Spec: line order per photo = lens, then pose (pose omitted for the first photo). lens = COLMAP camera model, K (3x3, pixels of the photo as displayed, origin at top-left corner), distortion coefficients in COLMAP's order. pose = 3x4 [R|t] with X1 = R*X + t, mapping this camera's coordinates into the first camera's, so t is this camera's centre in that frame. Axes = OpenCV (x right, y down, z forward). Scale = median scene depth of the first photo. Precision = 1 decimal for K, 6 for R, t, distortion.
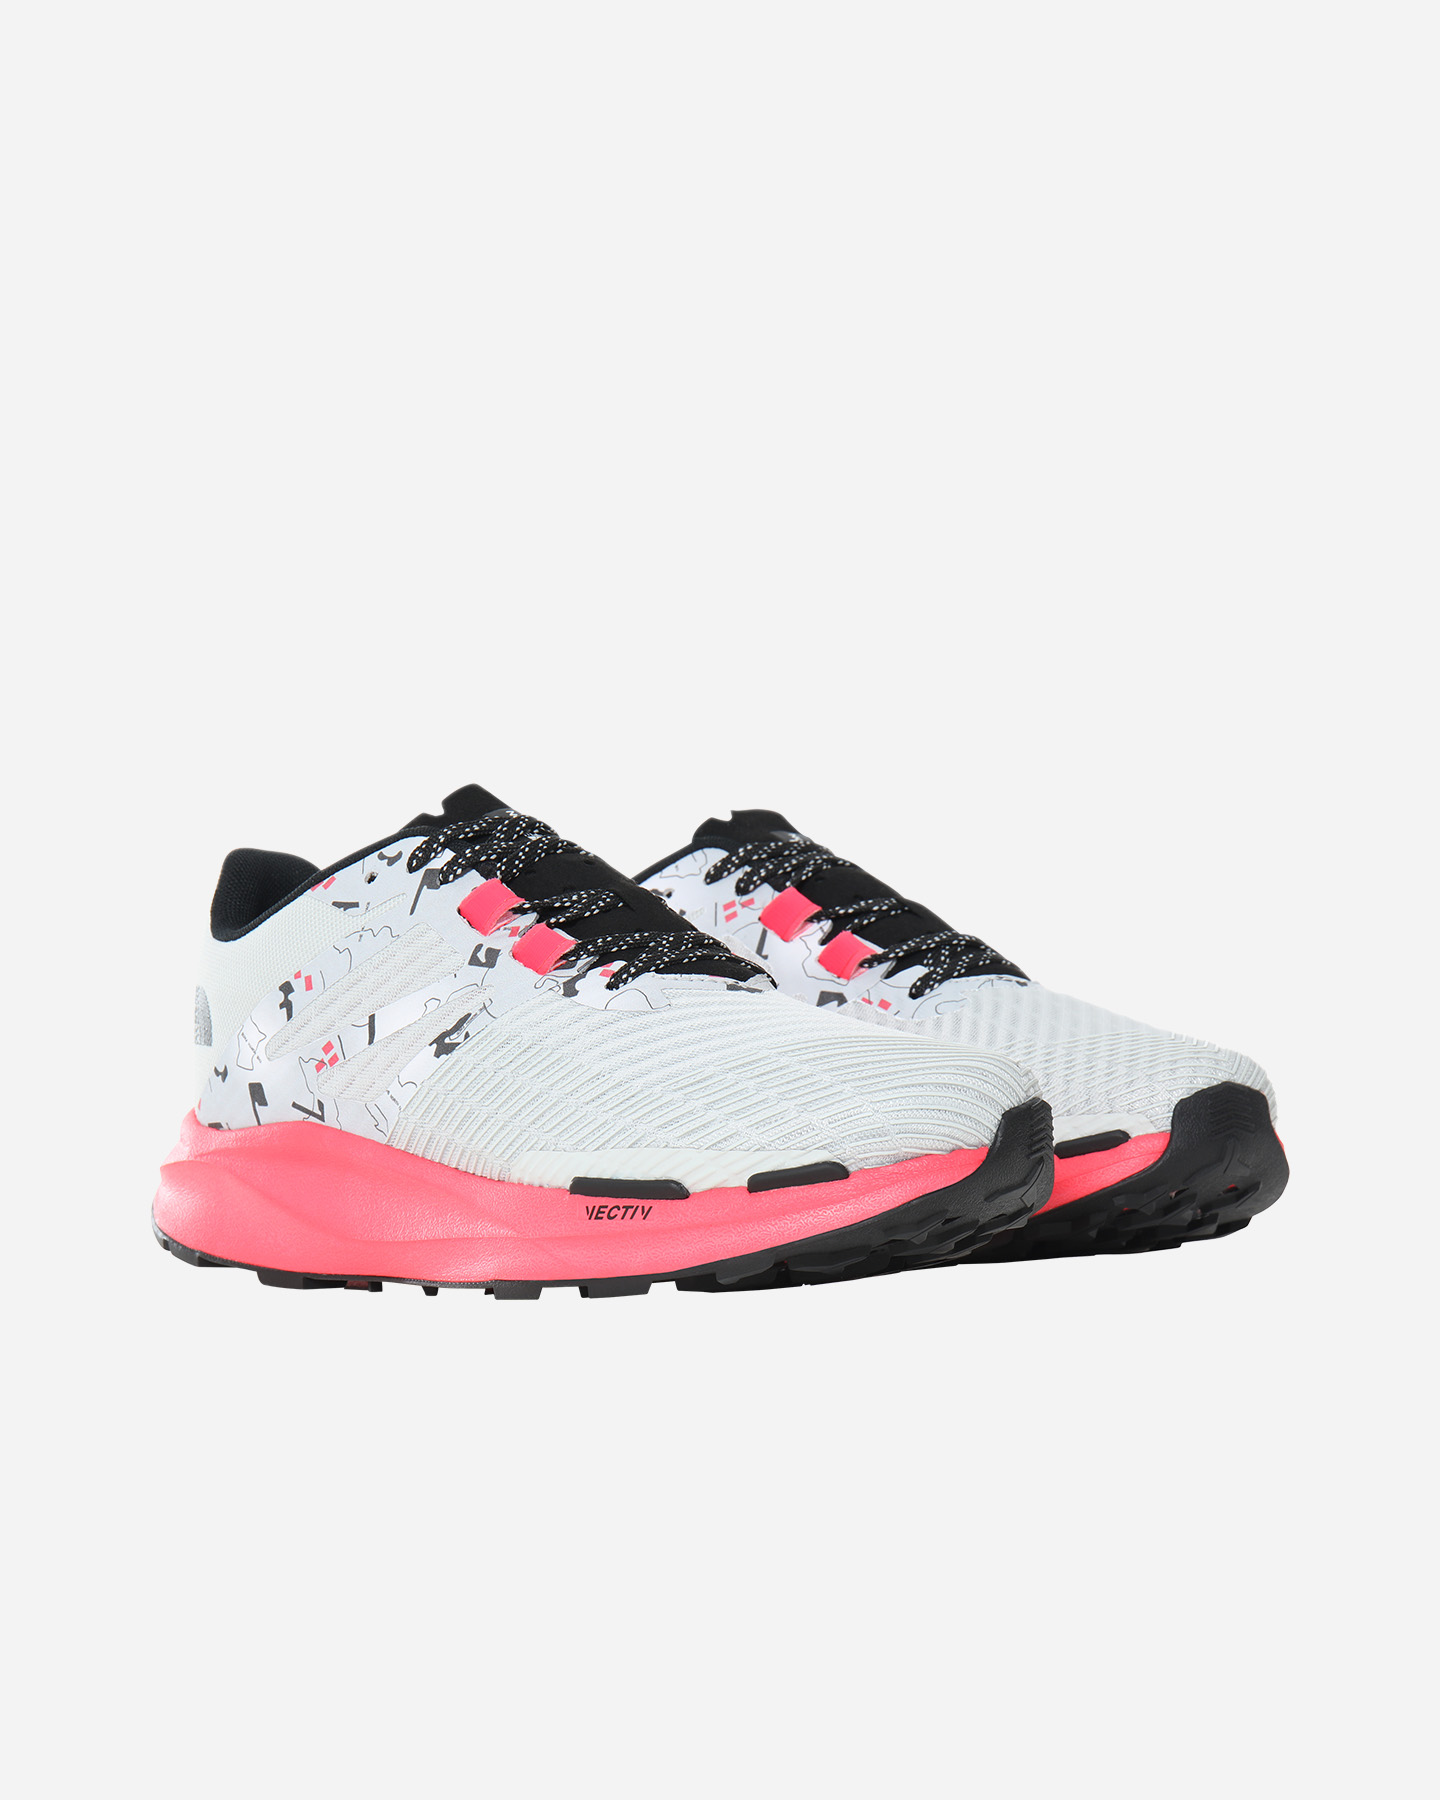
lens RADIAL K [[4155.2, 0, 720.0], [0, 4155.2, 900.0], [0, 0, 1]] dist [-0.030276, -0.074061]
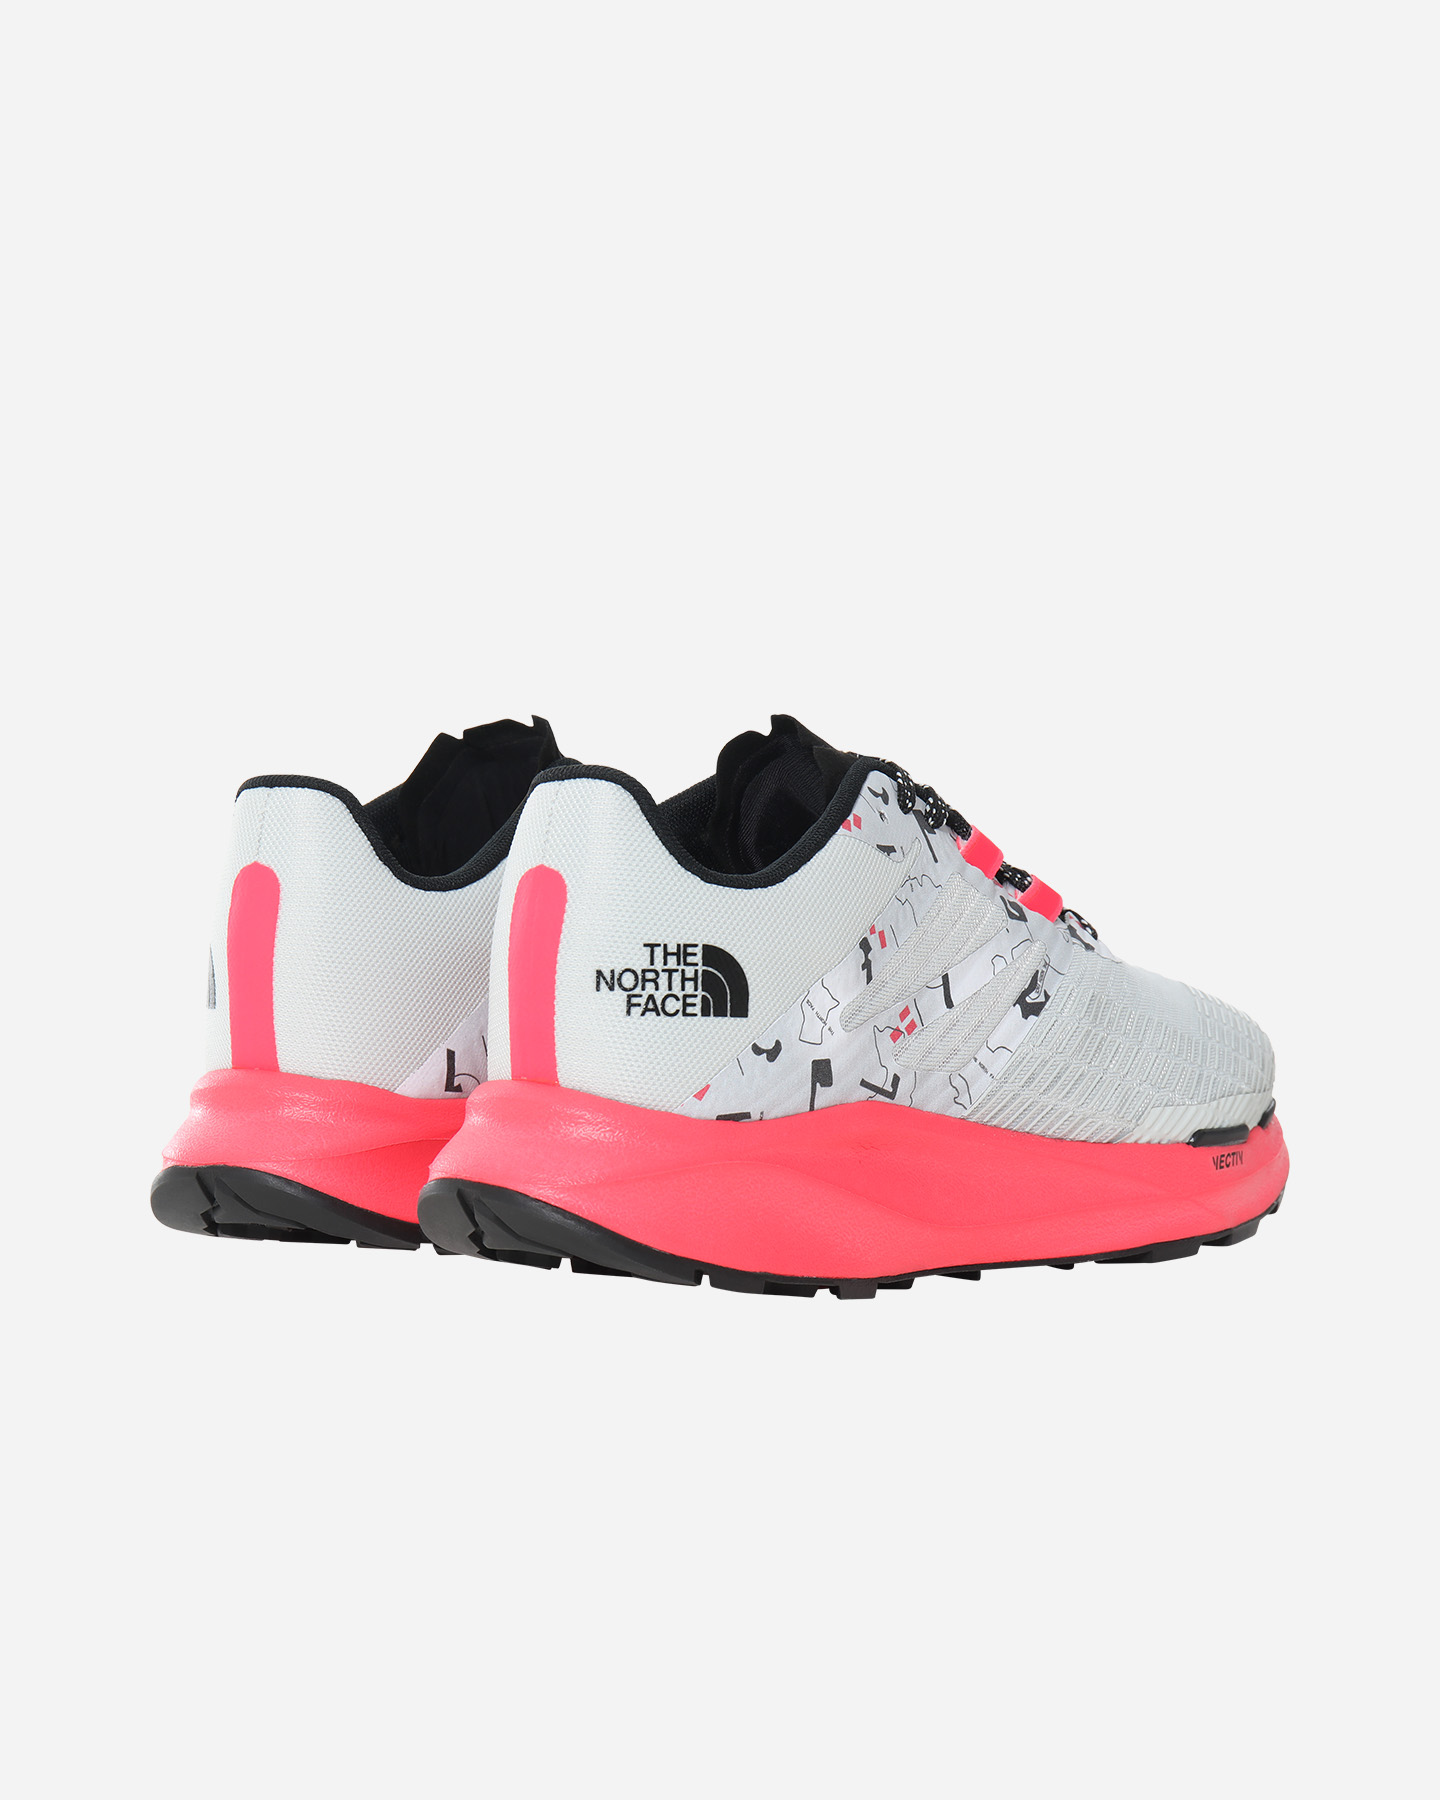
lens RADIAL K [[4155.2, 0, 720.0], [0, 4155.2, 900.0], [0, 0, 1]] dist [-0.030276, -0.074061]
pose [[-0.036925, -0.000019, 0.999318, -0.961408], [-0.023851, 0.999715, -0.000863, 0.013425], [-0.999033, -0.023866, -0.036915, 1.069799]]
